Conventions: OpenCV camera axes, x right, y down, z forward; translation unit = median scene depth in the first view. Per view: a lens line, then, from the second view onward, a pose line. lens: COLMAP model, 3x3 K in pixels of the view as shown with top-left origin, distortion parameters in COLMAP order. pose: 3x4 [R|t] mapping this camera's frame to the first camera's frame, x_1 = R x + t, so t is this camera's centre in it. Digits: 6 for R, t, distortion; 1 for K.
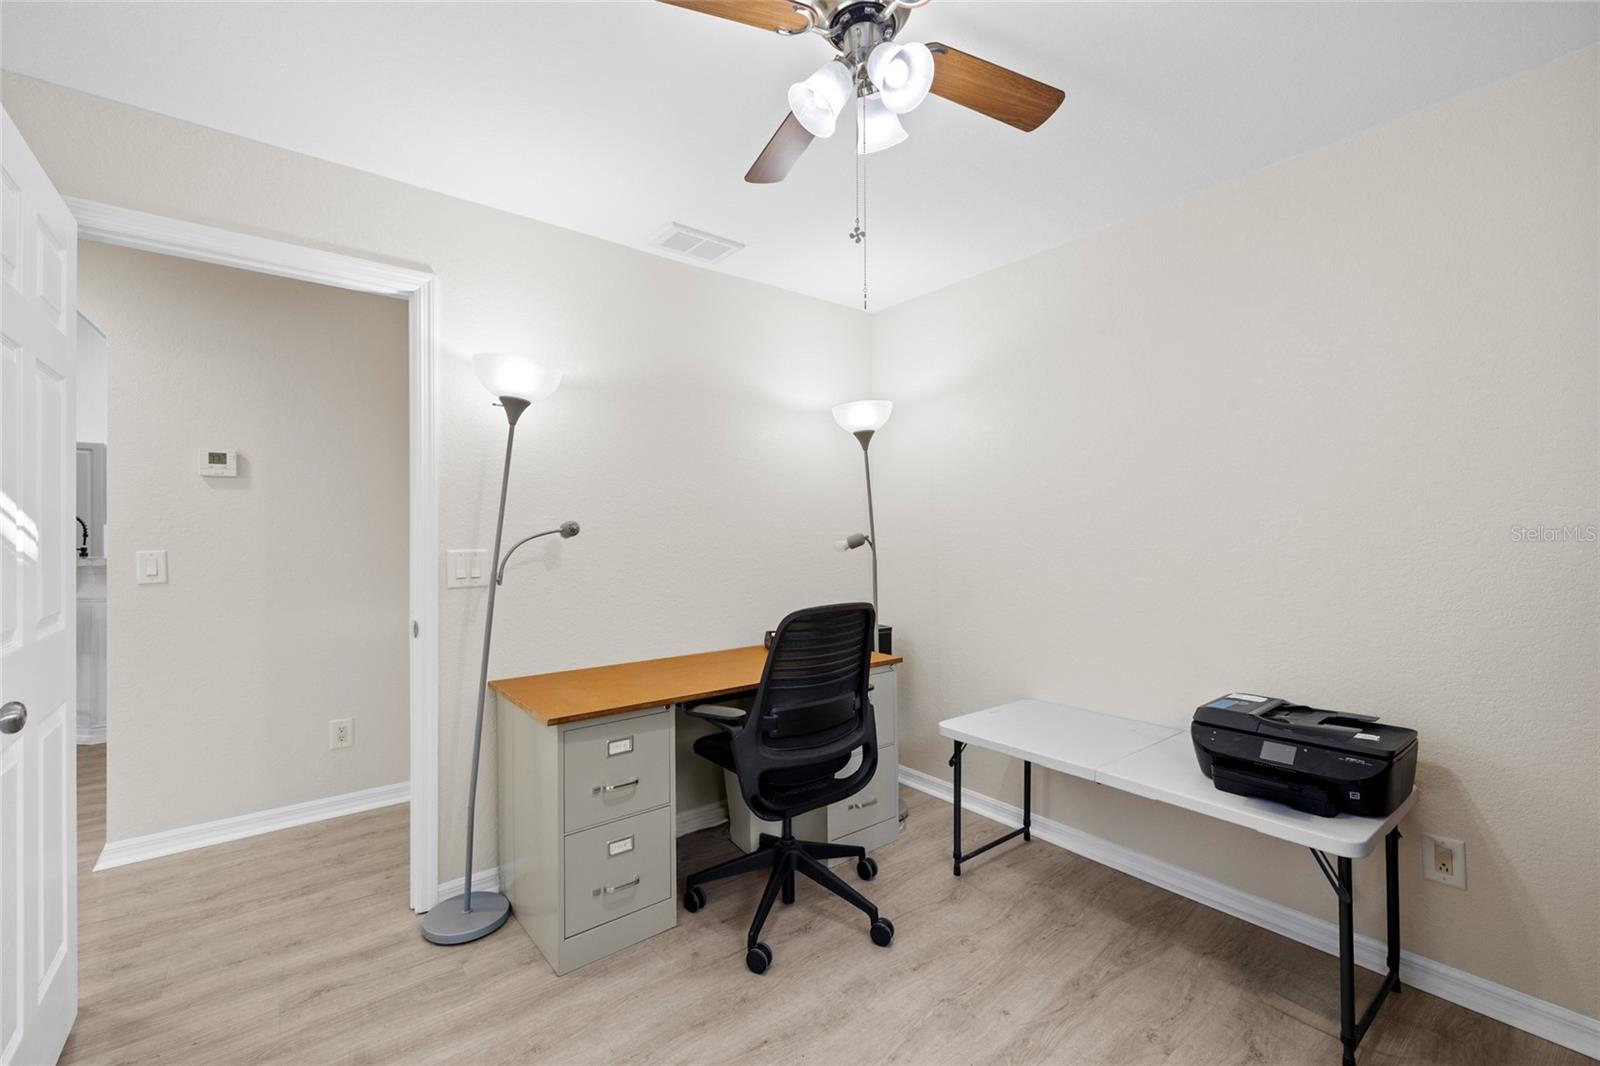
lens RADIAL K [[673.5, 0, 795.8], [0, 673.5, 533.0], [0, 0, 1]] dist [-0.000088, 0.000701]
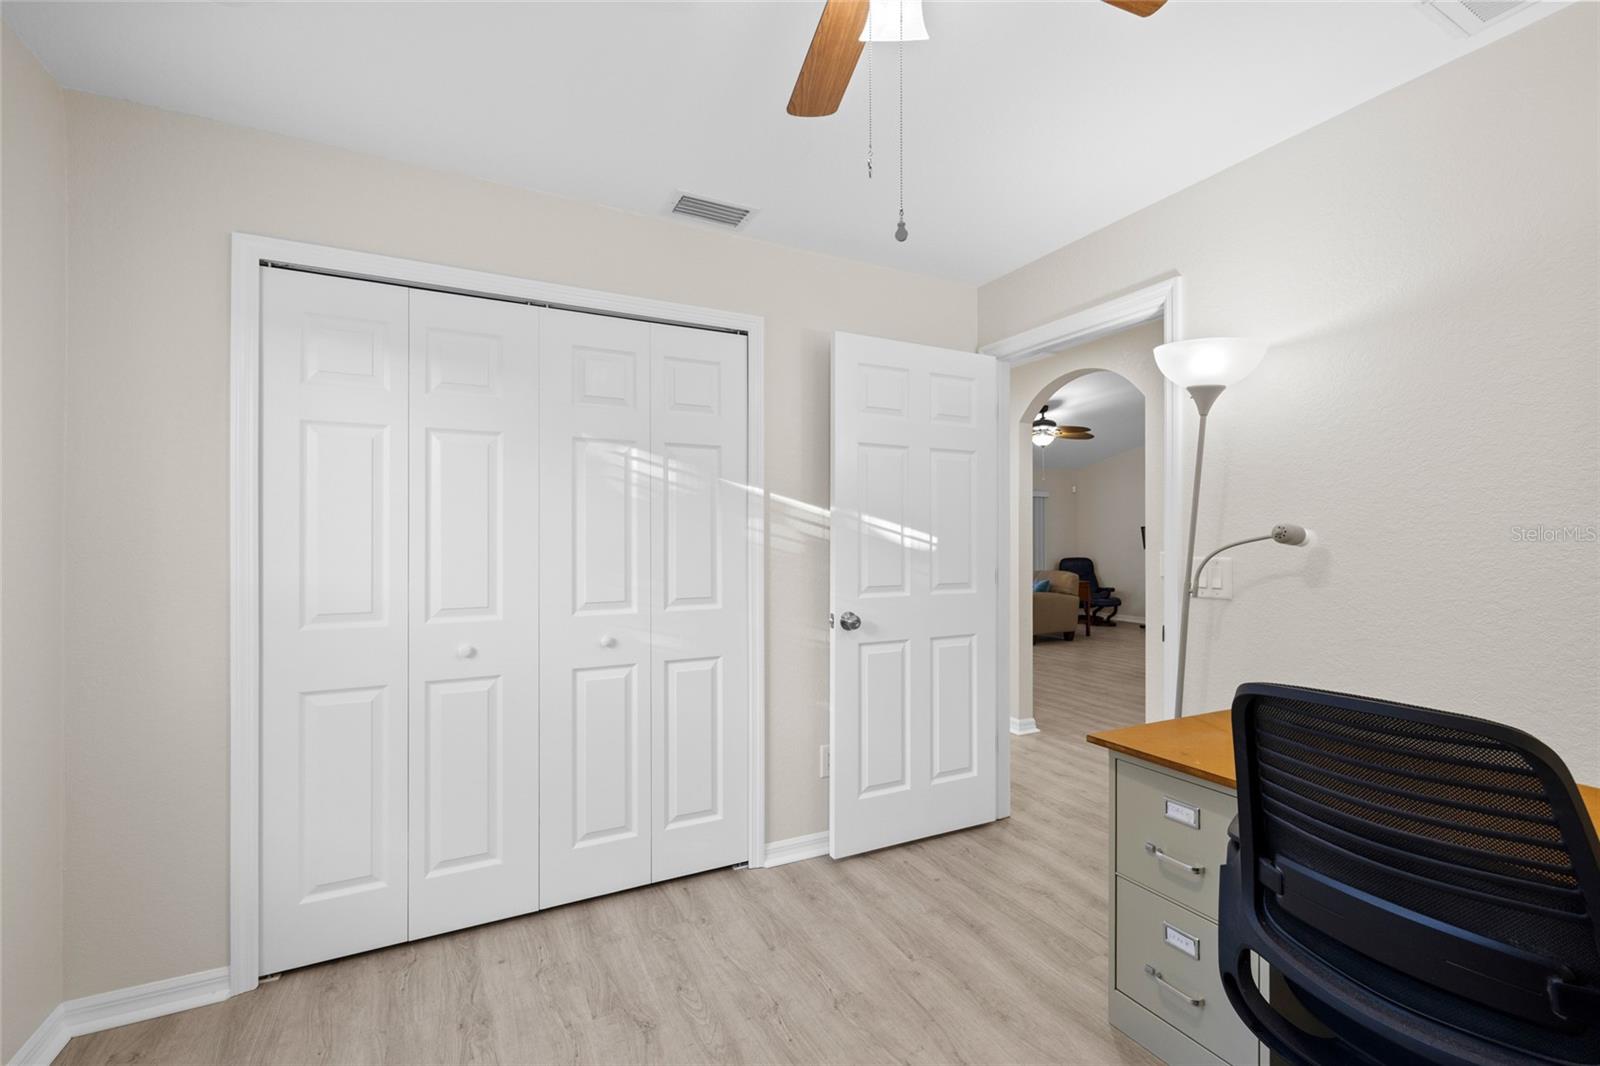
lens RADIAL K [[673.5, 0, 792.1], [0, 673.5, 533.1], [0, 0, 1]] dist [-0.000088, 0.000701]
pose [[-0.194790, 0.000234, -0.980845, 0.581583], [-0.003113, 0.999995, 0.000857, -0.008264], [0.980840, 0.003220, -0.194789, 0.688877]]
